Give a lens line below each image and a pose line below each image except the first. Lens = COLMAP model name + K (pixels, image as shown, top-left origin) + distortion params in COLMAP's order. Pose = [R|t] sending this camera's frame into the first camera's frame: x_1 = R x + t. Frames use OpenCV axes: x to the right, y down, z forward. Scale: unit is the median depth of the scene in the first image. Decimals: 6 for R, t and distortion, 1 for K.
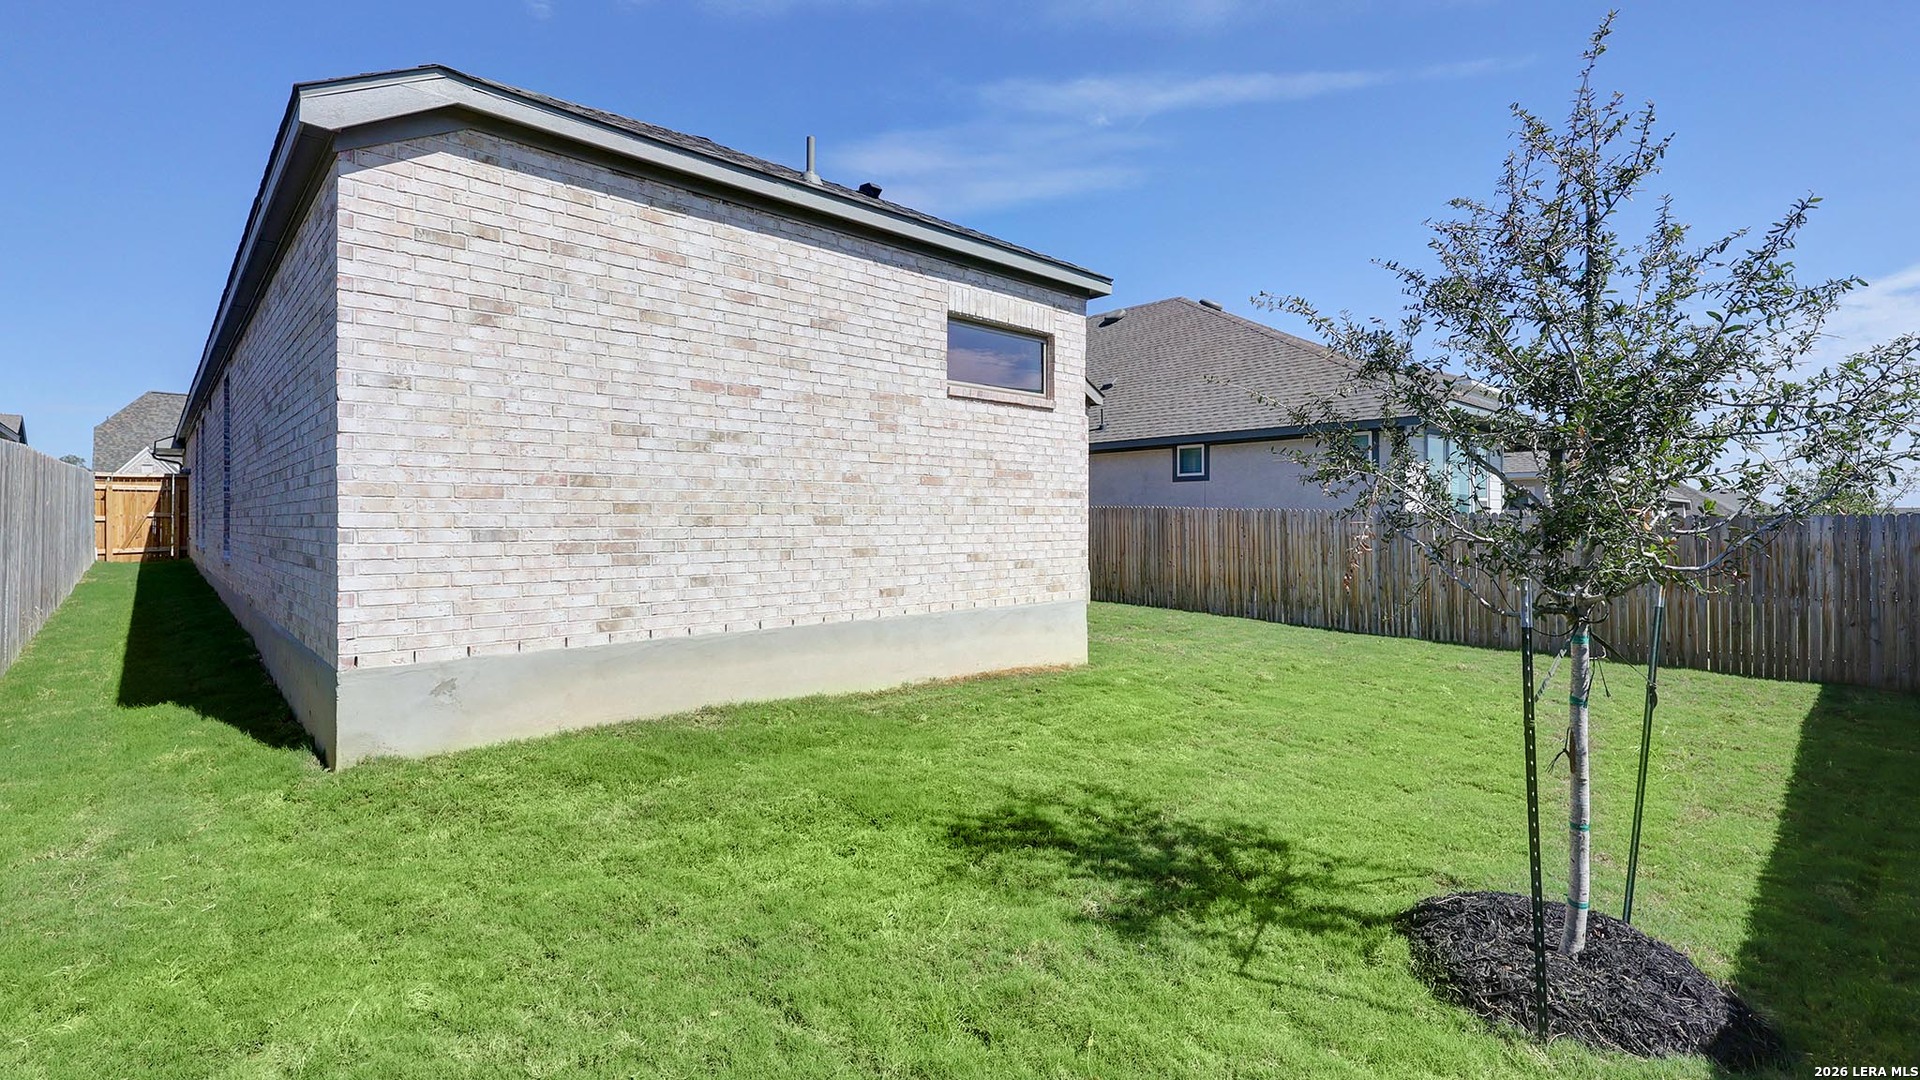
lens RADIAL K [[869.7, 0, 953.8], [0, 869.7, 513.6], [0, 0, 1]] dist [-0.002126, -0.000281]
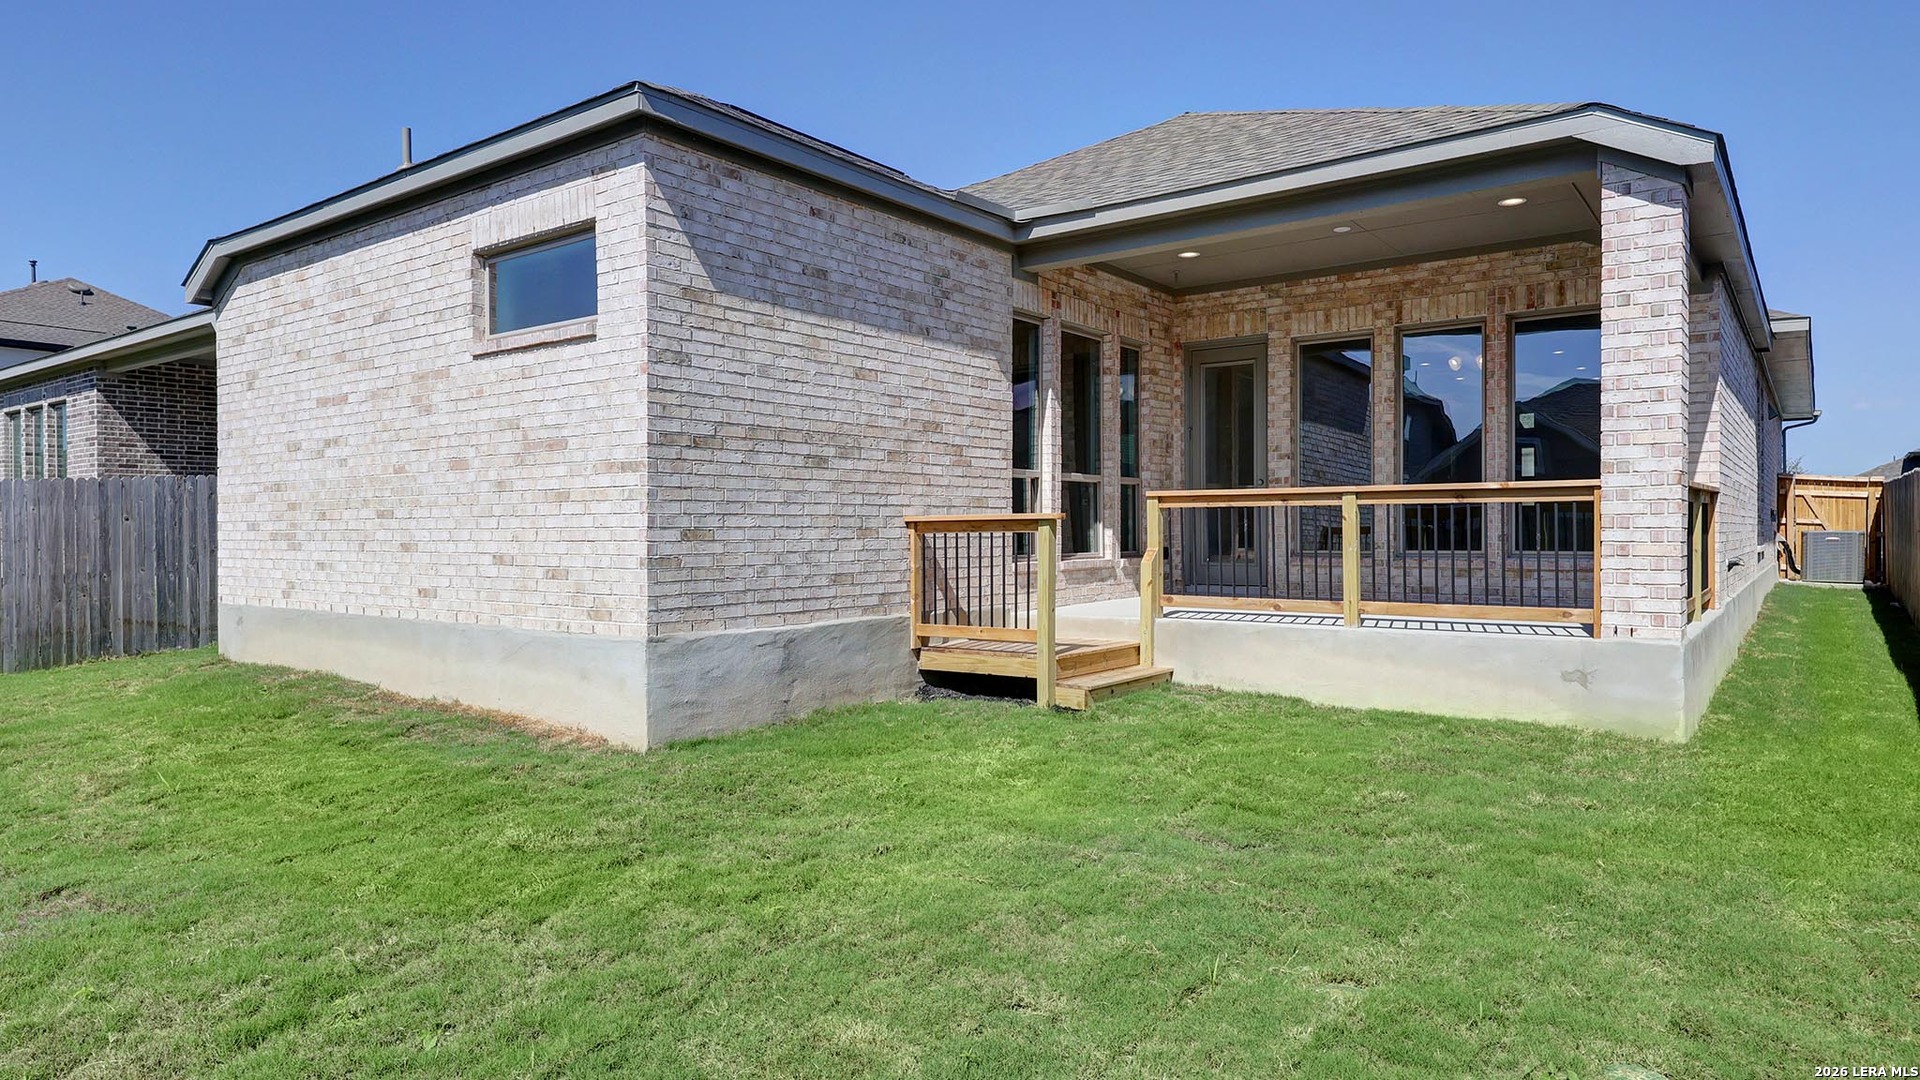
lens RADIAL K [[1137.8, 0, 960.0], [0, 1137.8, 540.0], [0, 0, 1]] dist [0.003057, 0.000758]
pose [[0.175616, 0.003767, -0.984451, 1.084904], [0.007234, 0.999961, 0.005117, 0.031152], [0.984432, -0.008020, 0.175582, 1.226747]]
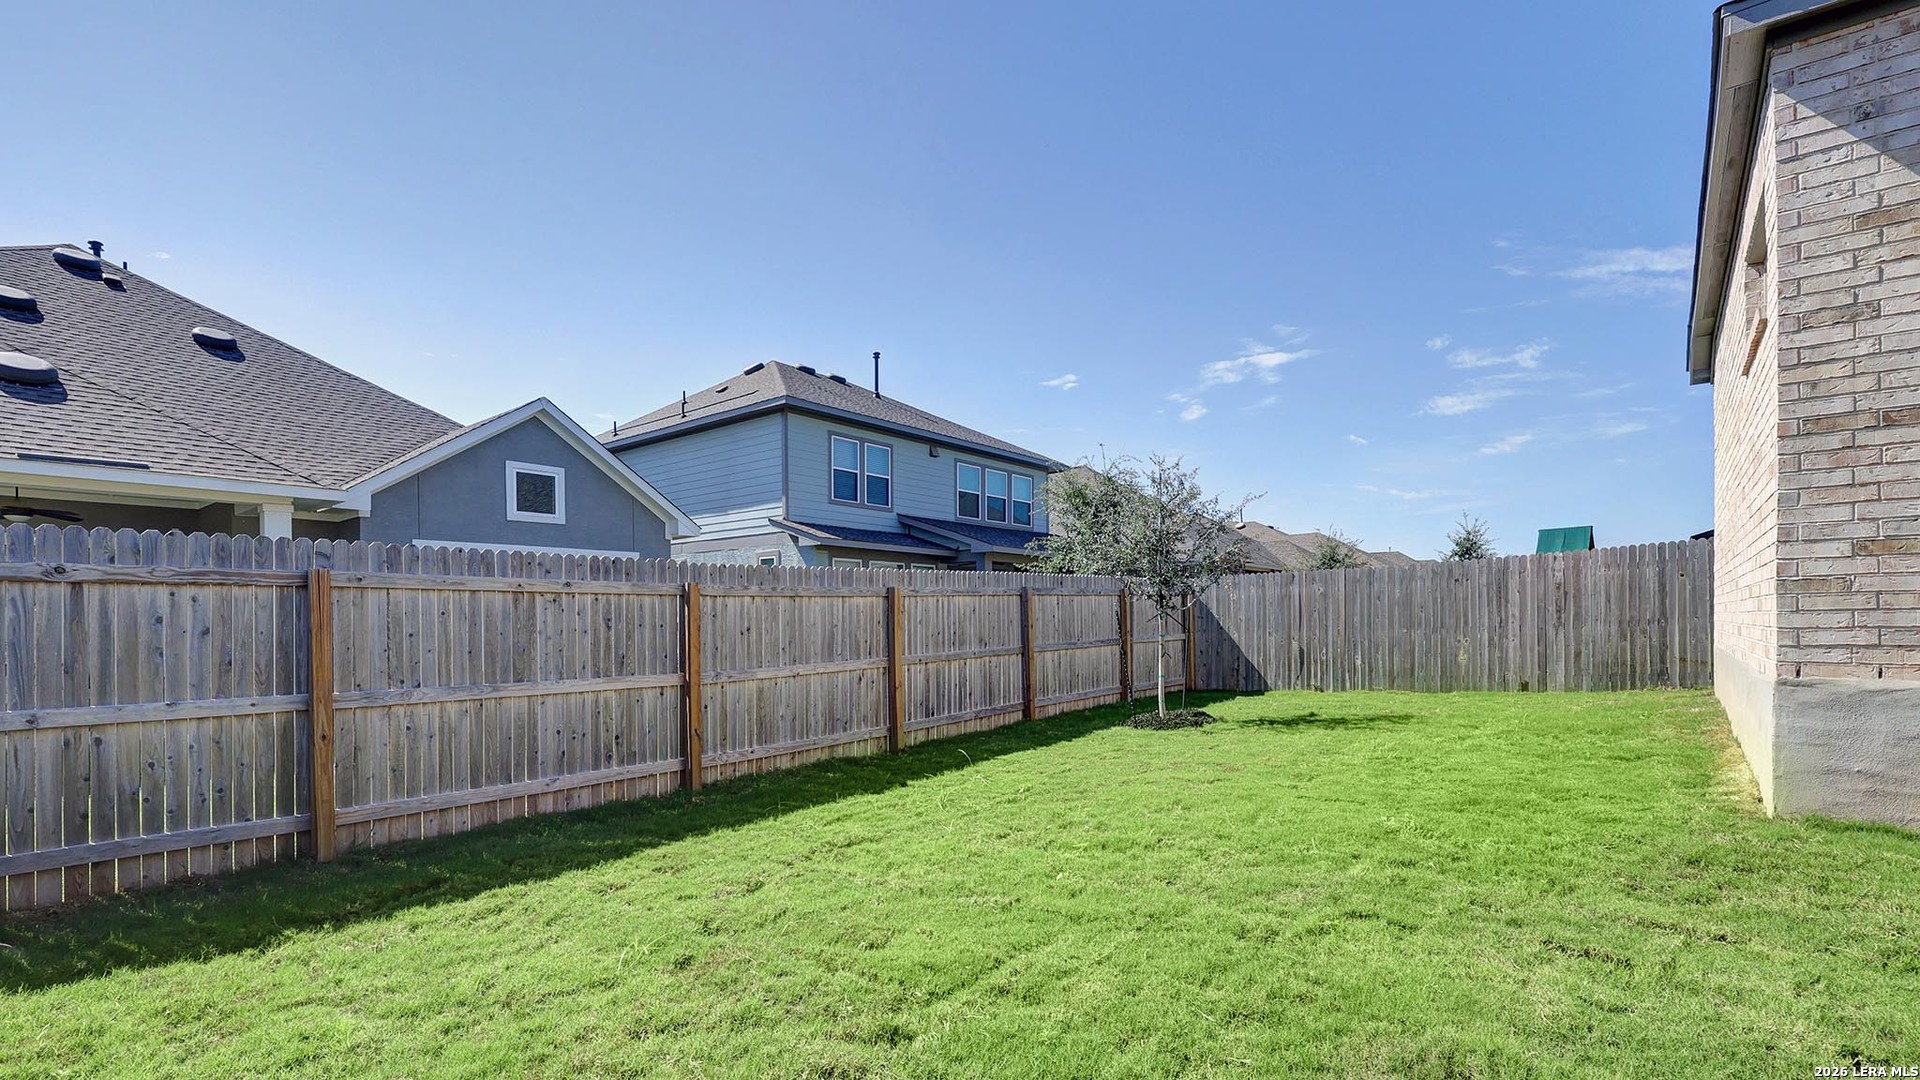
lens RADIAL K [[858.4, 0, 963.0], [0, 858.4, 627.7], [0, 0, 1]] dist [-0.000761, -0.000143]
pose [[-0.990665, 0.009724, -0.135972, 0.750534], [0.009454, 0.999952, 0.002629, 0.071354], [0.135991, 0.001319, -0.990709, 1.603271]]
